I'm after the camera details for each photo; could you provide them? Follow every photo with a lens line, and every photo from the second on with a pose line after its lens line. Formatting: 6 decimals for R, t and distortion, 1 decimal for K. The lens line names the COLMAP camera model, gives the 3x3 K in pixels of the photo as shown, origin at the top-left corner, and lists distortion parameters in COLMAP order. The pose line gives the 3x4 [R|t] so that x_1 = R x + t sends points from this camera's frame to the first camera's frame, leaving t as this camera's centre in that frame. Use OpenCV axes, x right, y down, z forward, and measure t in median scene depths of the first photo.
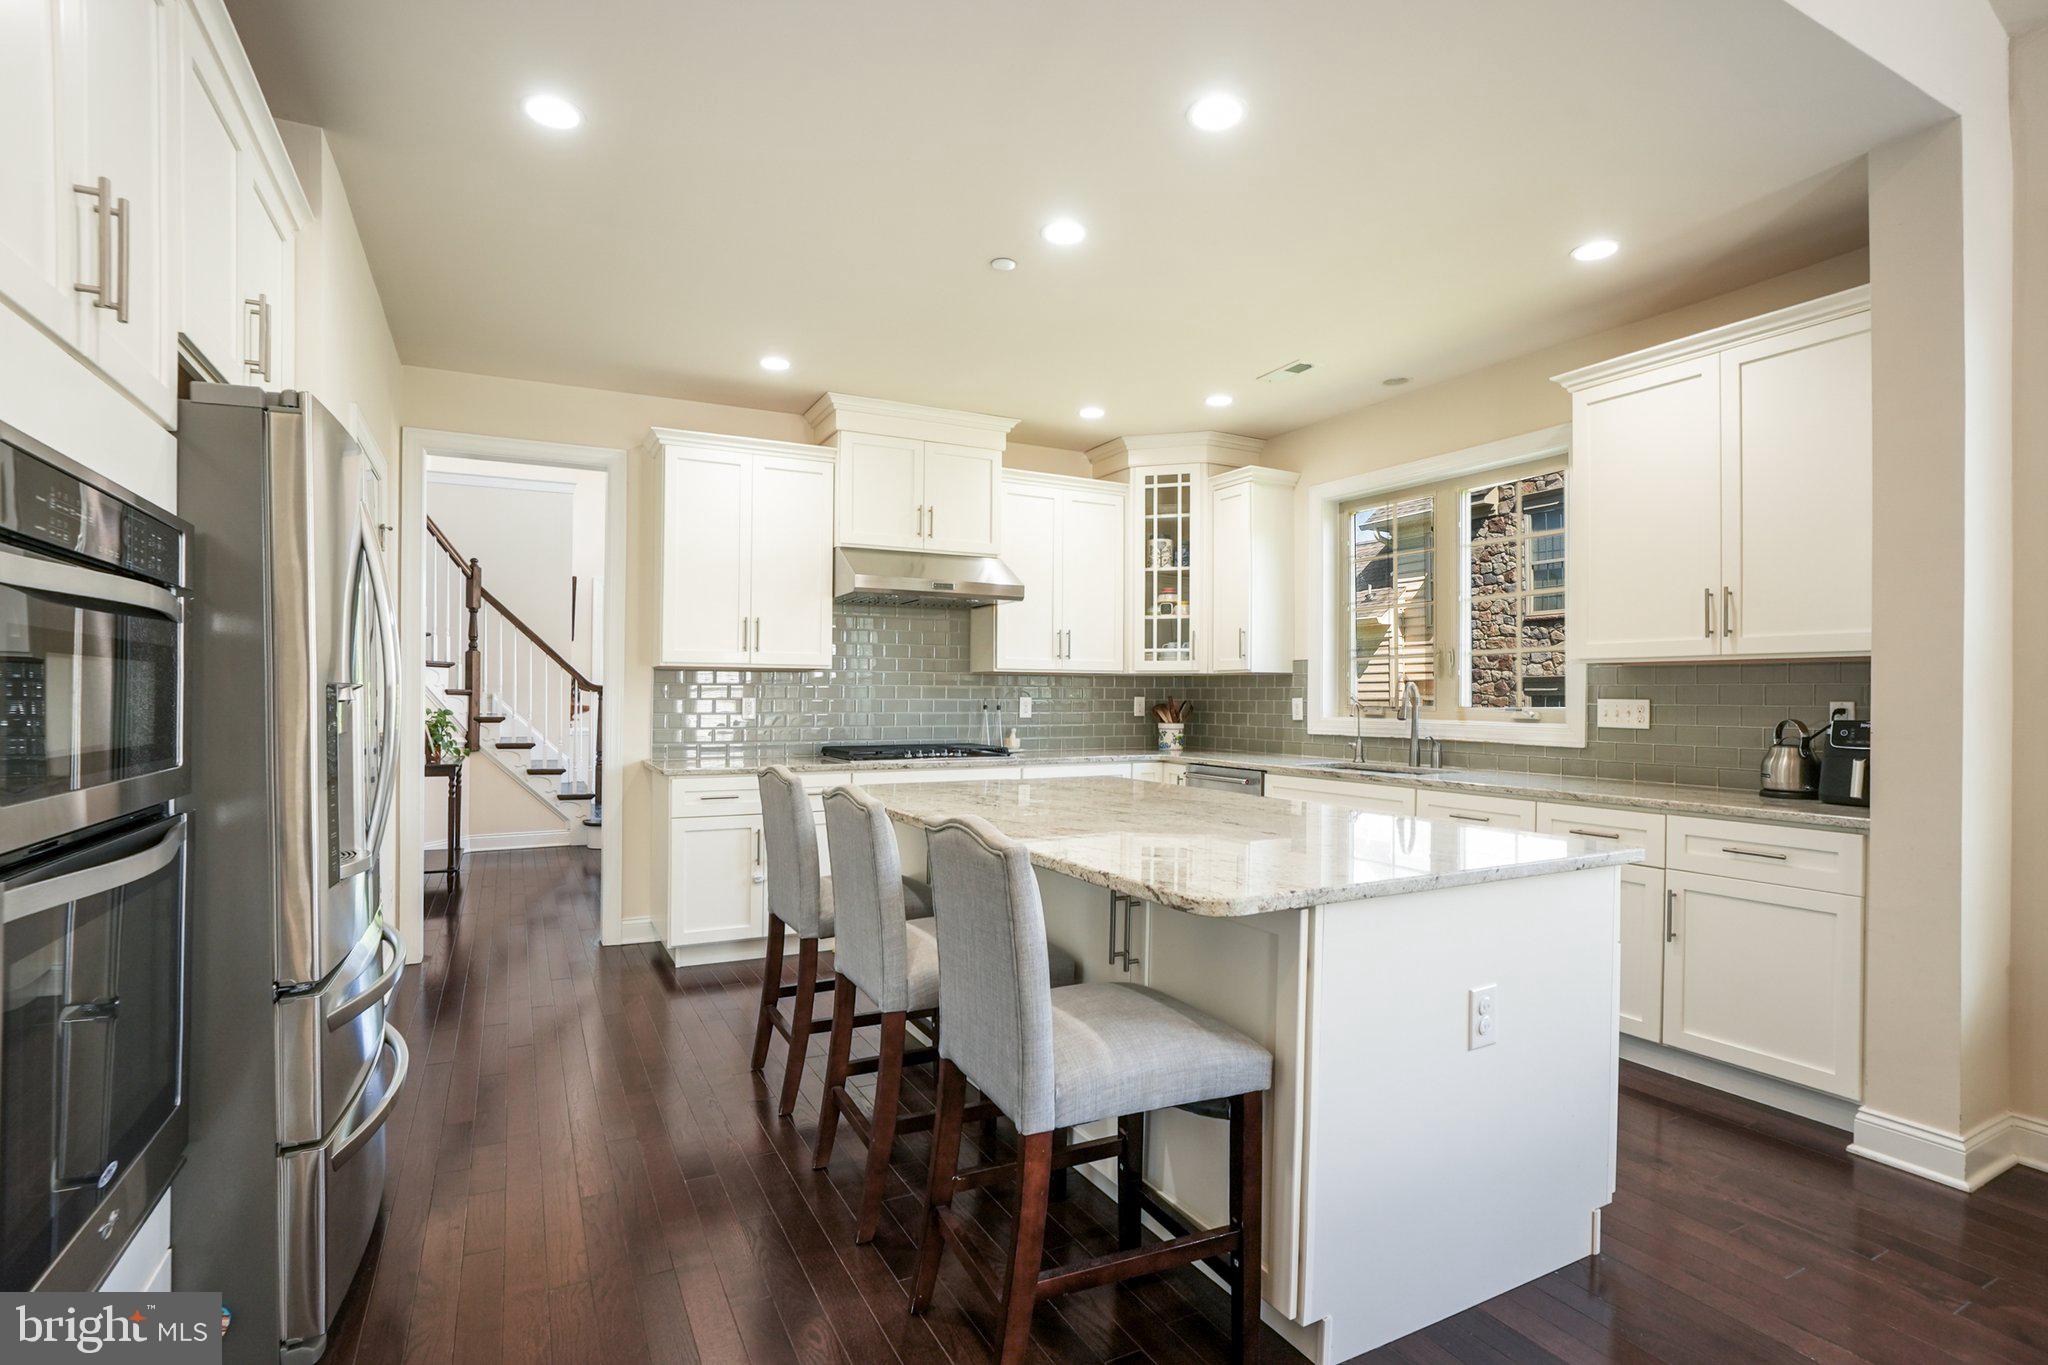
lens RADIAL K [[986.8, 0, 1017.8], [0, 986.8, 701.8], [0, 0, 1]] dist [-0.084218, 0.024758]
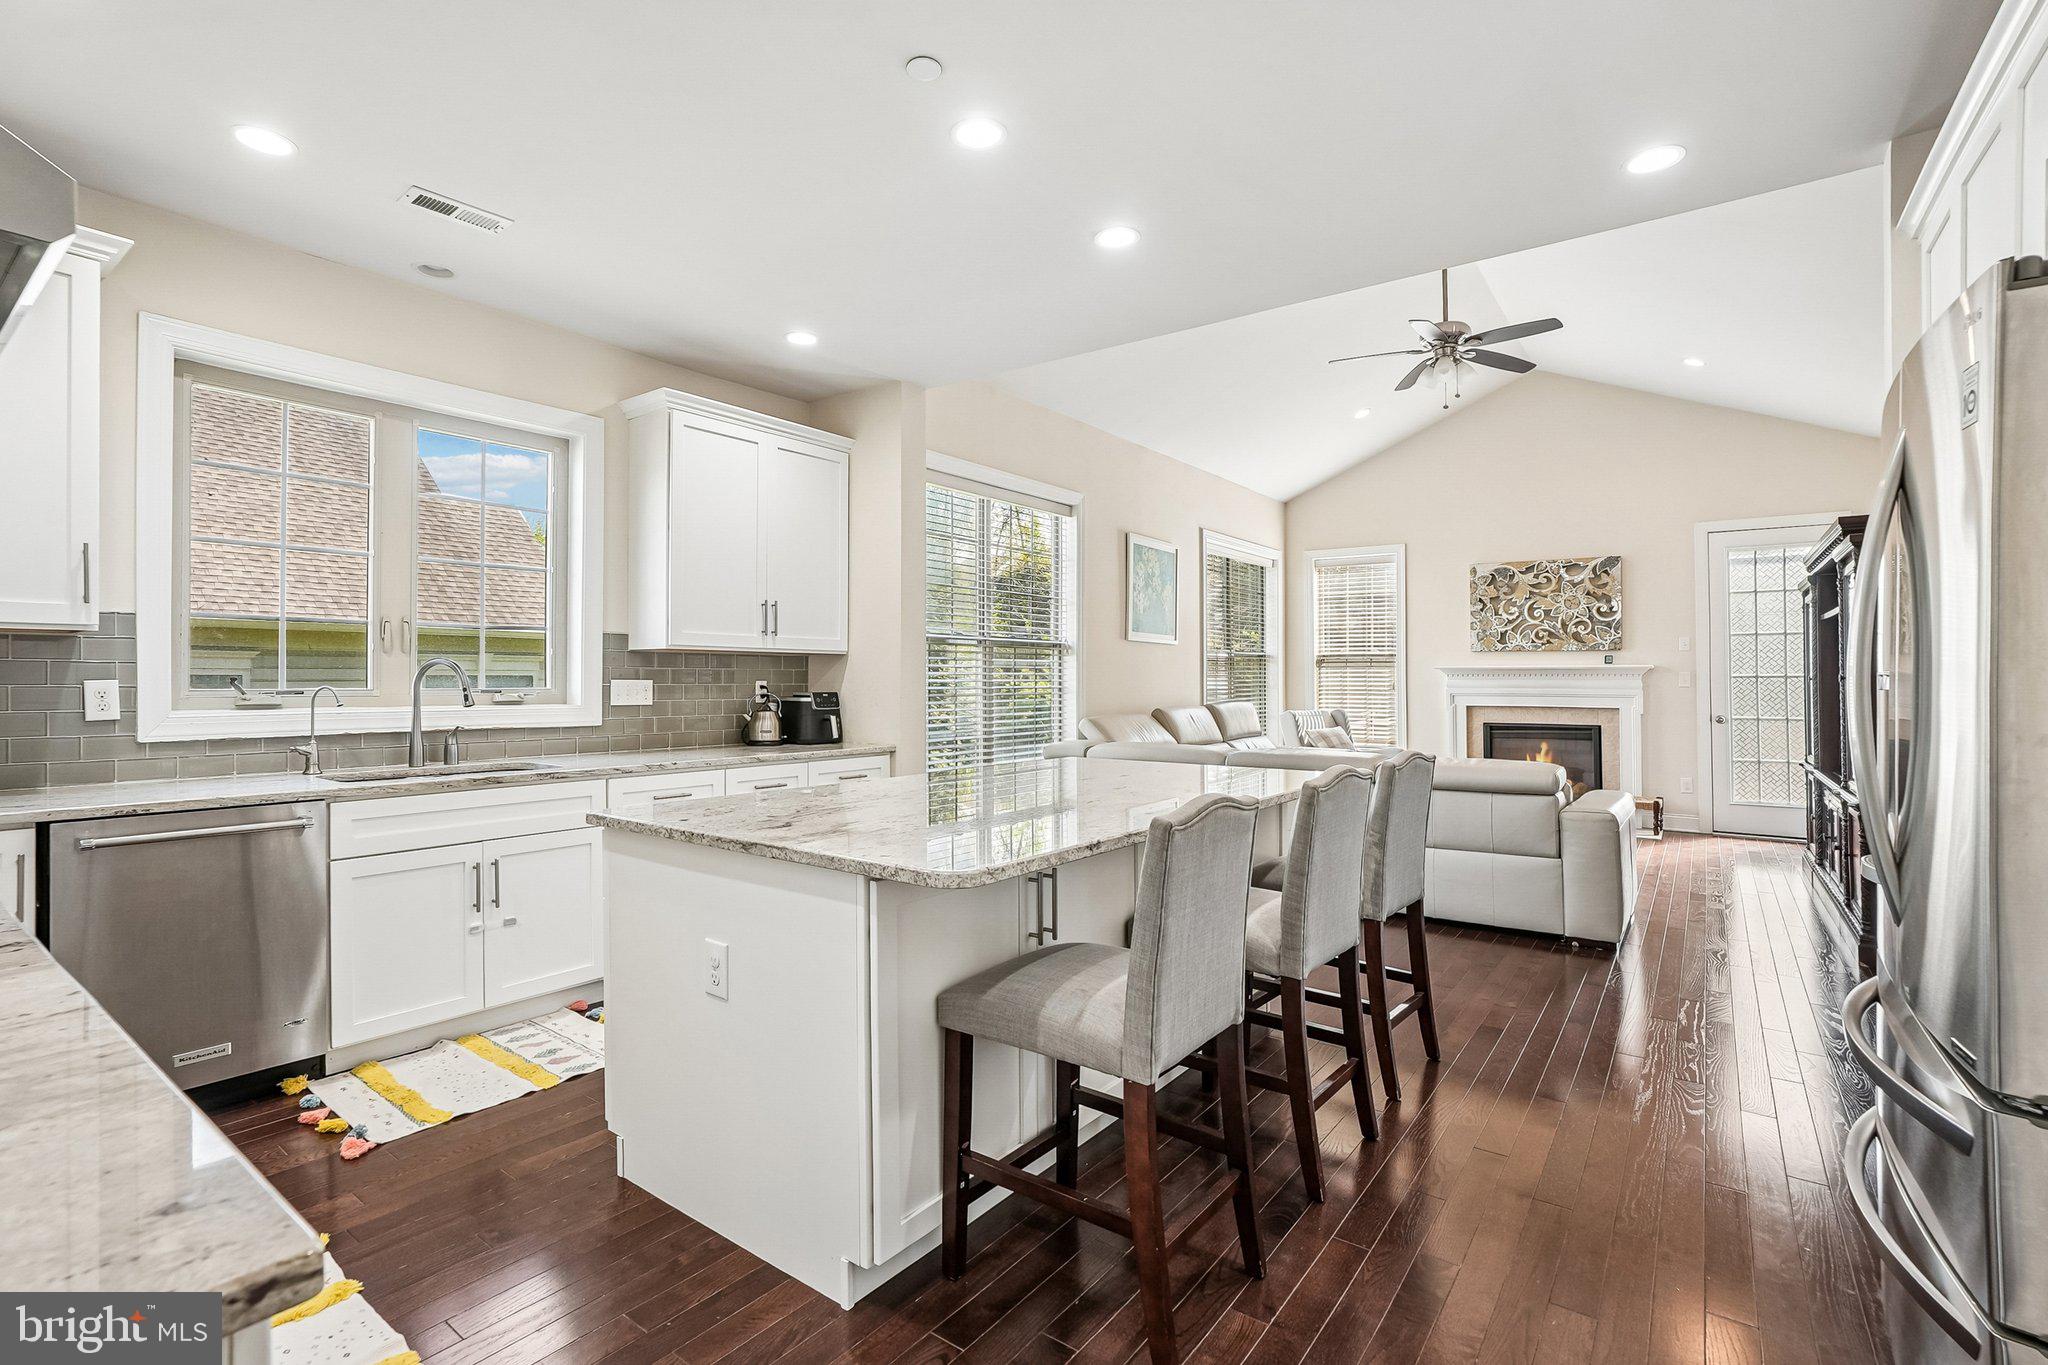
lens RADIAL K [[951.8, 0, 1001.7], [0, 951.8, 661.1], [0, 0, 1]] dist [-0.033831, 0.000304]
pose [[-0.434203, 0.011446, 0.900742, -0.402888], [-0.000260, 0.999918, -0.012832, -0.007552], [-0.900815, -0.005806, -0.434165, 0.759513]]
